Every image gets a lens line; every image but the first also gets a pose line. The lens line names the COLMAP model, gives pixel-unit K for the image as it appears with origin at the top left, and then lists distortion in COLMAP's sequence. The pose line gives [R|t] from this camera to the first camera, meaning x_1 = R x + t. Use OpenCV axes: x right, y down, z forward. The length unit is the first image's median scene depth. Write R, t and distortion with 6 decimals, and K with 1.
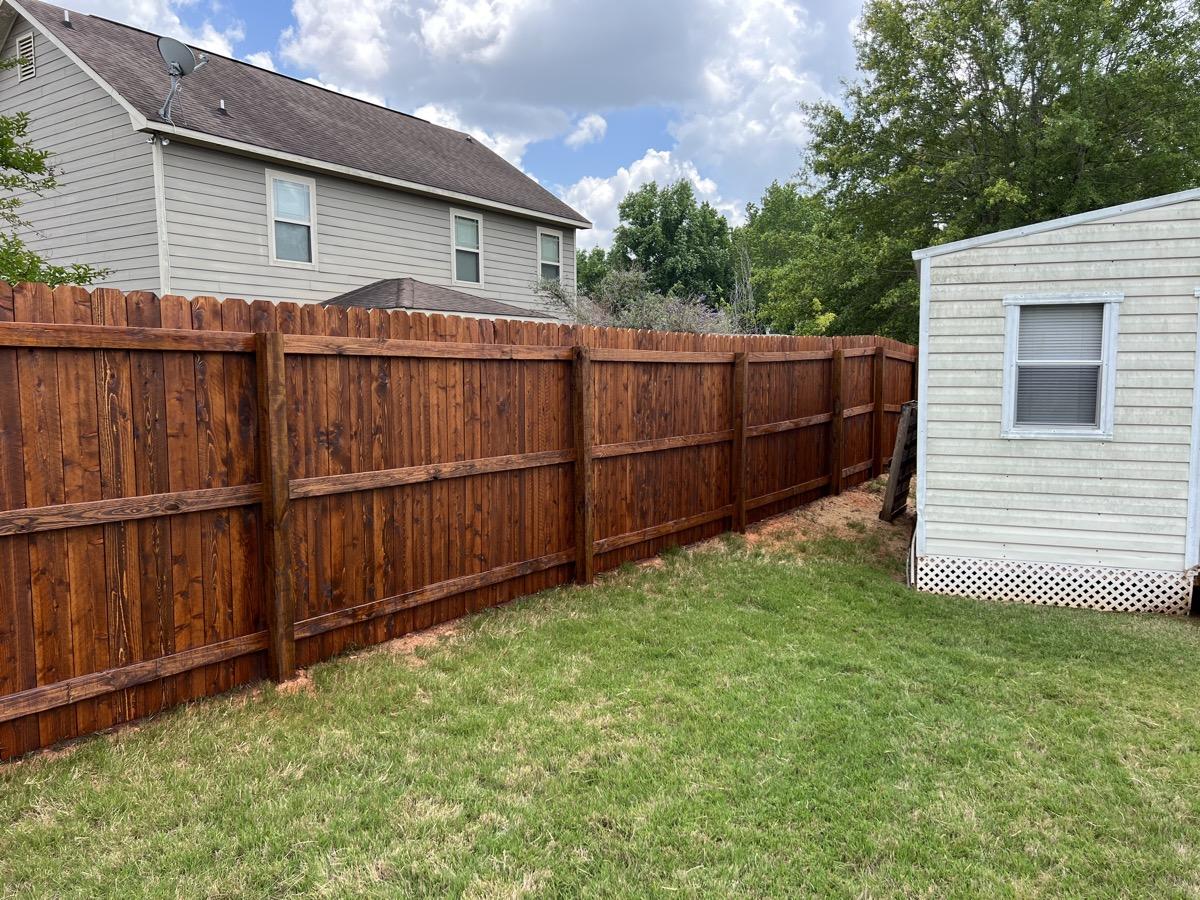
lens RADIAL K [[889.3, 0, 600.0], [0, 889.3, 450.0], [0, 0, 1]] dist [0.078216, -0.109267]
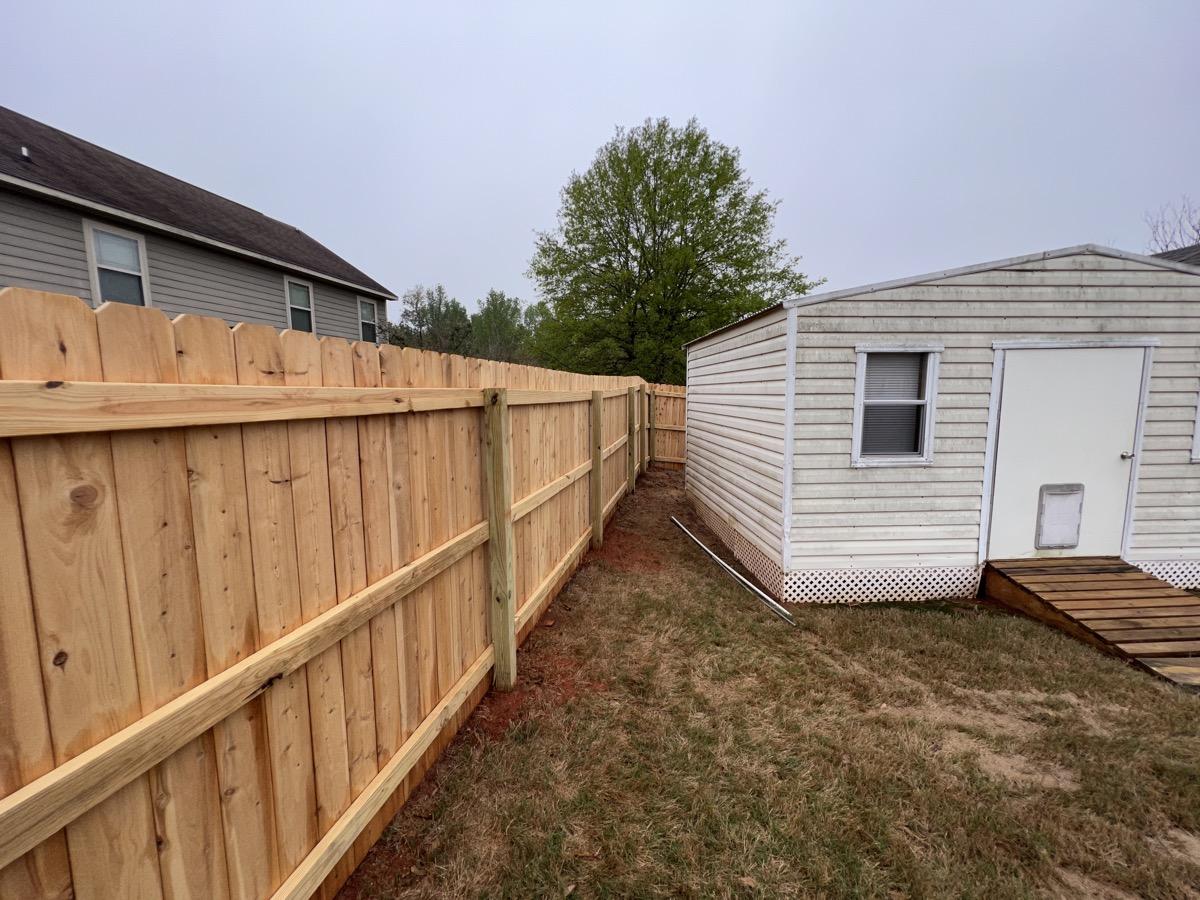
lens RADIAL K [[479.6, 0, 600.0], [0, 479.6, 450.0], [0, 0, 1]] dist [-0.001033, 0.000113]
pose [[0.919253, -0.050512, 0.390413, -0.095504], [0.040291, 0.998598, 0.034333, -0.070962], [-0.391600, -0.015830, 0.919999, 0.566433]]
